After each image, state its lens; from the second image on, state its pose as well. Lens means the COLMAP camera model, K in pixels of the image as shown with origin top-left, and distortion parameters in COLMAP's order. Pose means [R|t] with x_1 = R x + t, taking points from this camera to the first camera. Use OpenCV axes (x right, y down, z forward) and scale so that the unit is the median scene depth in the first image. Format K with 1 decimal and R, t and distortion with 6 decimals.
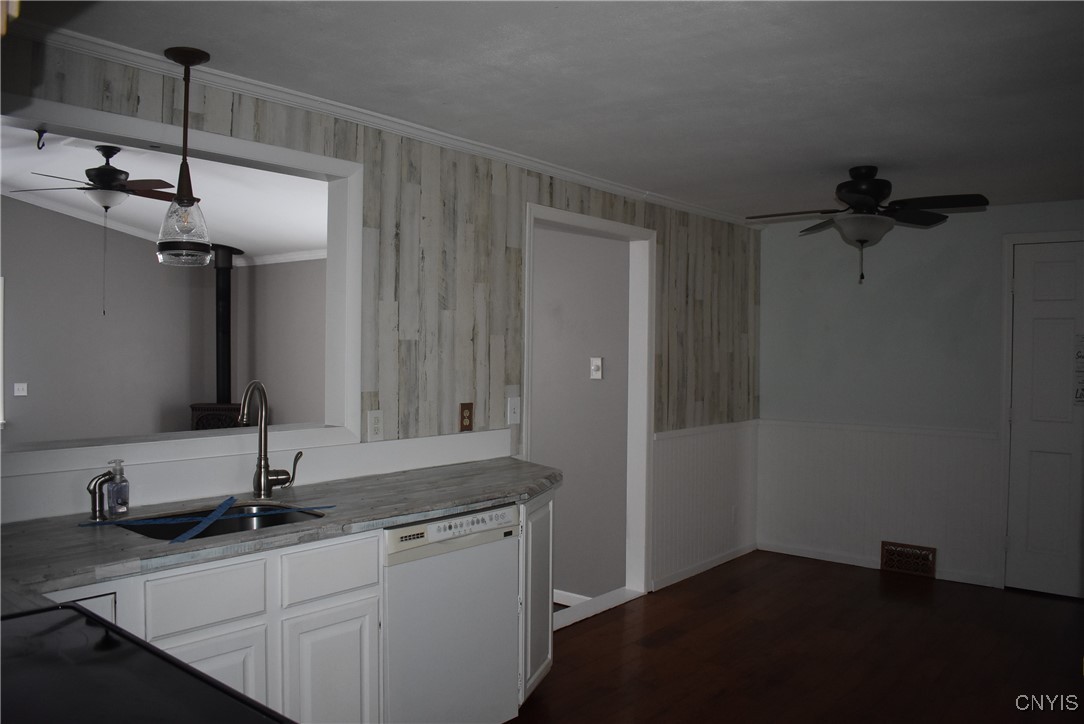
lens RADIAL K [[849.8, 0, 537.7], [0, 849.8, 361.2], [0, 0, 1]] dist [-0.096705, 0.016843]
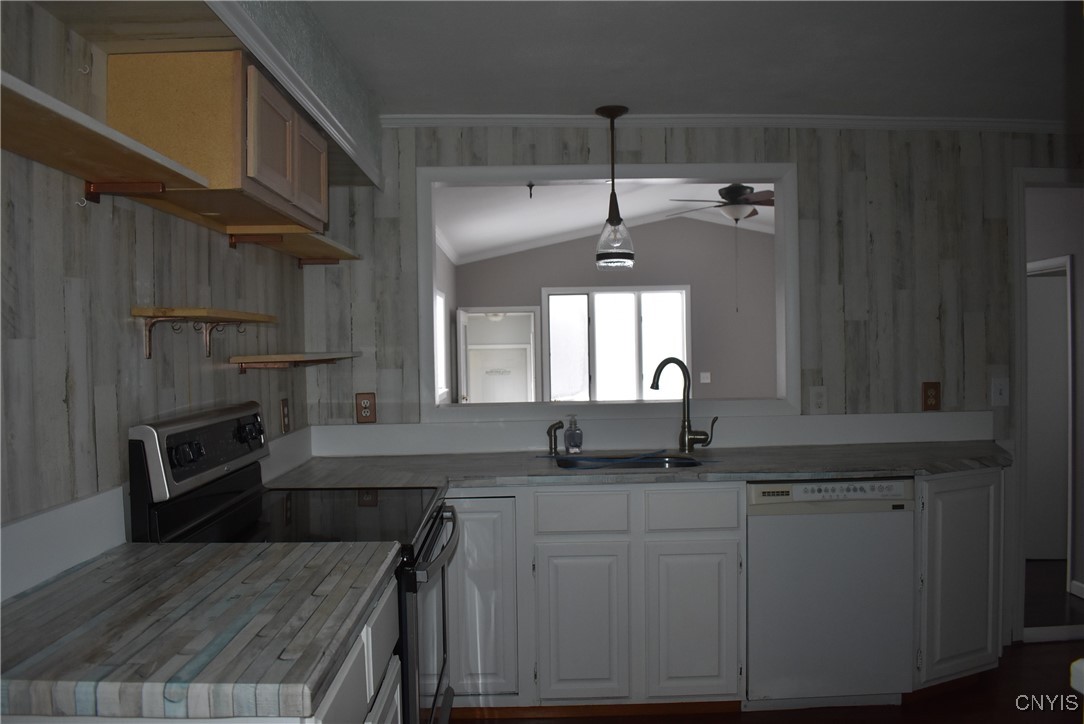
lens RADIAL K [[849.8, 0, 540.0], [0, 849.8, 363.7], [0, 0, 1]] dist [-0.096705, 0.016843]
pose [[0.650139, -0.006536, -0.759787, 0.403731], [0.012256, 0.999923, 0.001886, 0.023135], [0.759716, -0.010538, 0.650170, 0.025768]]
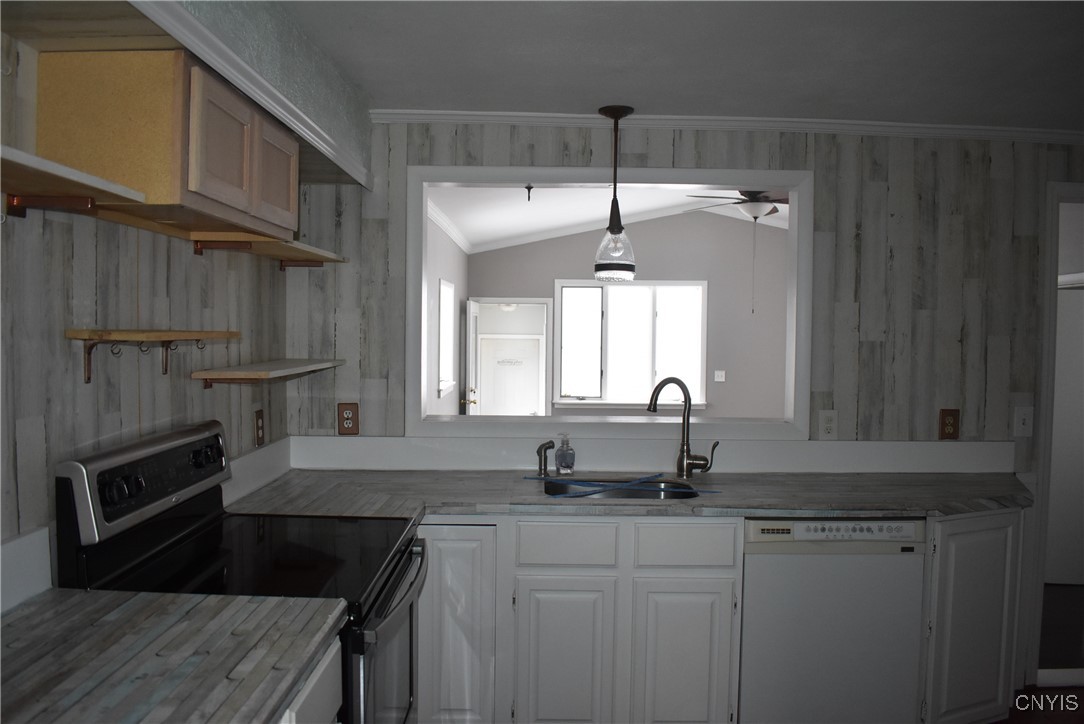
lens RADIAL K [[849.8, 0, 540.1], [0, 849.8, 363.8], [0, 0, 1]] dist [-0.096705, 0.016843]
pose [[0.632157, 0.027616, -0.774348, 0.377812], [-0.016564, 0.999618, 0.022128, -0.014643], [0.774663, -0.001162, 0.632373, 0.090536]]
